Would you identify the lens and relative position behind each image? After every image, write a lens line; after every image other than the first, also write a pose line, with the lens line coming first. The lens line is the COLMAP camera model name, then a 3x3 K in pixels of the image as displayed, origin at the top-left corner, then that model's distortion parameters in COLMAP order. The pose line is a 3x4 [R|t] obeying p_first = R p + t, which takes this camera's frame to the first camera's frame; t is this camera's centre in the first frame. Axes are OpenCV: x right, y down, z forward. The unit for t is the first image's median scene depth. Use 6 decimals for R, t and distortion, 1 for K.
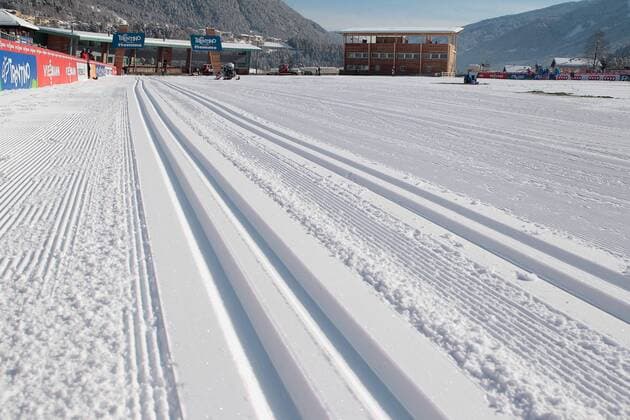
lens RADIAL K [[559.4, 0, 312.3], [0, 559.4, 207.6], [0, 0, 1]] dist [-0.114194, 0.085824]
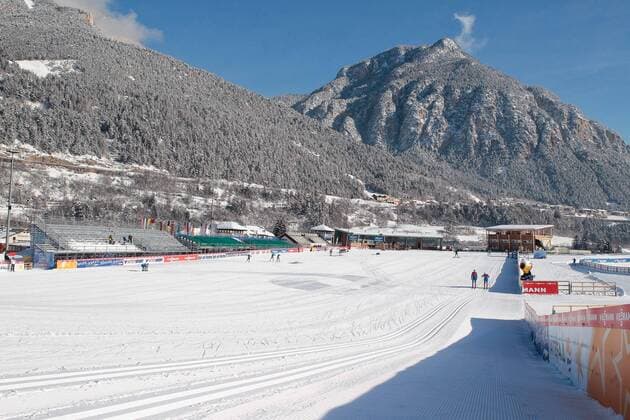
lens RADIAL K [[559.4, 0, 312.3], [0, 559.4, 207.6], [0, 0, 1]] dist [-0.114194, 0.085824]
pose [[0.799219, -0.022452, -0.600620, 0.718130], [-0.156494, 0.957061, -0.244016, 0.168432], [0.580309, 0.289016, 0.761388, -0.803592]]
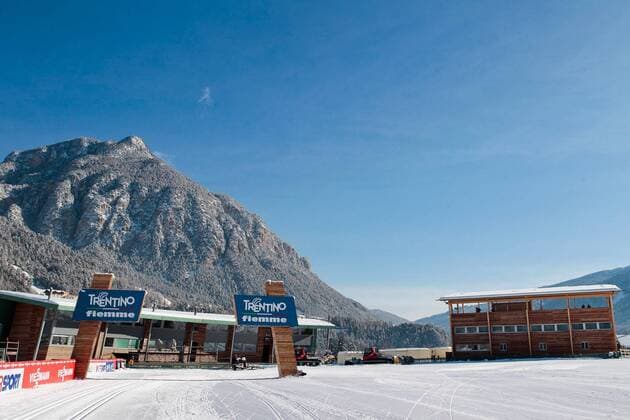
lens RADIAL K [[559.4, 0, 312.3], [0, 559.4, 207.6], [0, 0, 1]] dist [-0.114194, 0.085824]
pose [[0.997283, -0.037811, -0.063219, -0.068293], [0.003470, 0.881372, -0.472409, -0.084709], [0.073582, 0.470906, 0.879109, 0.307186]]
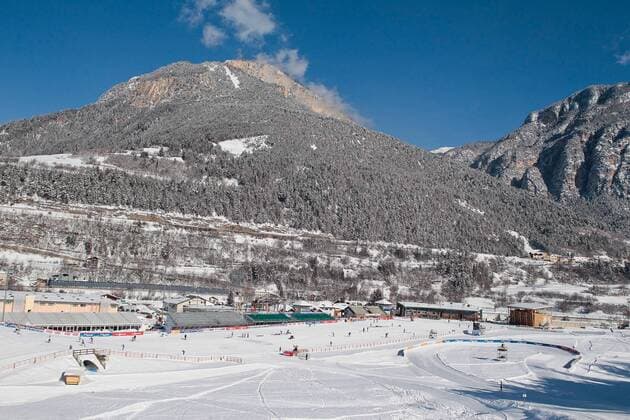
lens RADIAL K [[559.4, 0, 312.3], [0, 559.4, 207.6], [0, 0, 1]] dist [-0.114194, 0.085824]
pose [[0.540548, -0.086082, -0.836898, 1.670982], [-0.237213, 0.938798, -0.249777, 0.087833], [0.807179, 0.333539, 0.487045, -1.031766]]
